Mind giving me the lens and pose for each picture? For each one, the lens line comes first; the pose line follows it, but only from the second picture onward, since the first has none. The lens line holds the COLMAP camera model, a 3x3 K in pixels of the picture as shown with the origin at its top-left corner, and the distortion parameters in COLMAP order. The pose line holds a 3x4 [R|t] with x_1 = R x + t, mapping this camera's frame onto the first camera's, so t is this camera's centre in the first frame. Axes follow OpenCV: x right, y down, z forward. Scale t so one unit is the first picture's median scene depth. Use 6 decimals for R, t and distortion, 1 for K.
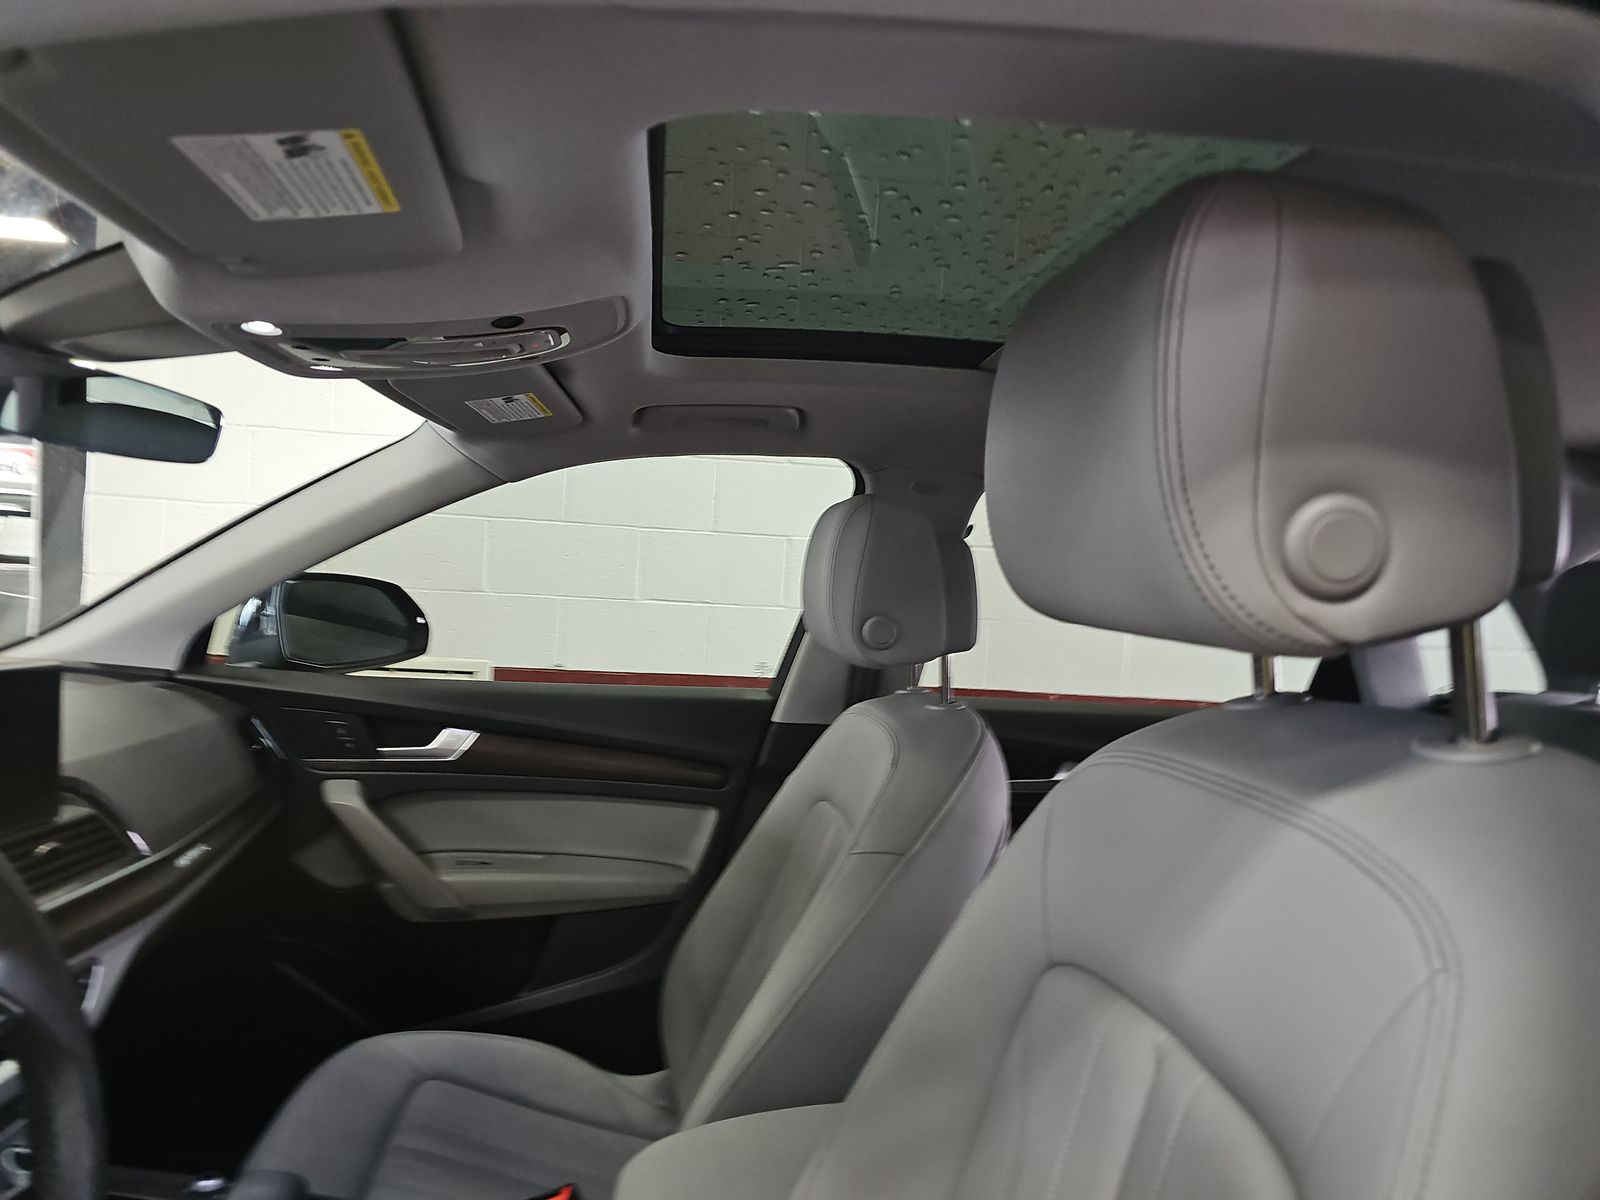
lens RADIAL K [[968.8, 0, 800.0], [0, 968.8, 600.0], [0, 0, 1]] dist [0.004156, -0.014732]
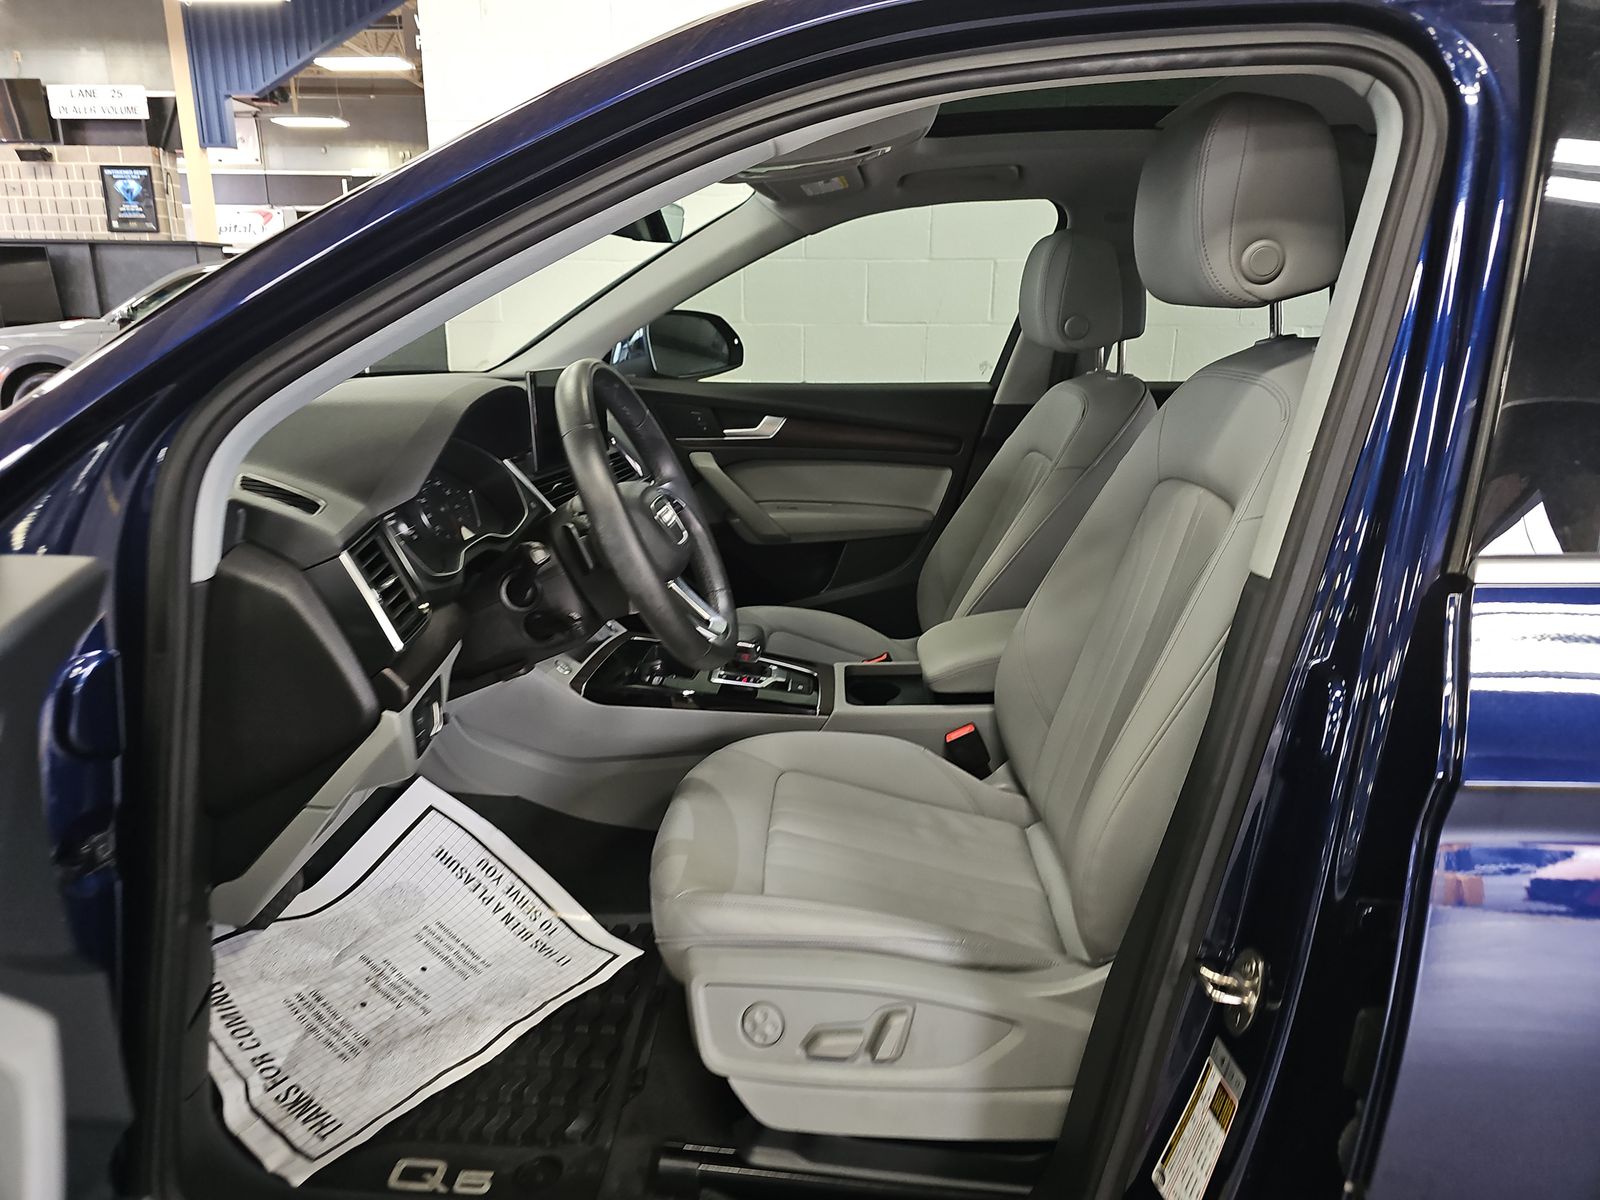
lens RADIAL K [[968.8, 0, 800.0], [0, 968.8, 600.0], [0, 0, 1]] dist [0.004156, -0.014732]
pose [[0.982419, 0.003459, -0.186655, -0.041612], [0.046529, 0.963740, 0.262757, 0.019223], [0.180796, -0.266822, 0.946636, -0.463133]]
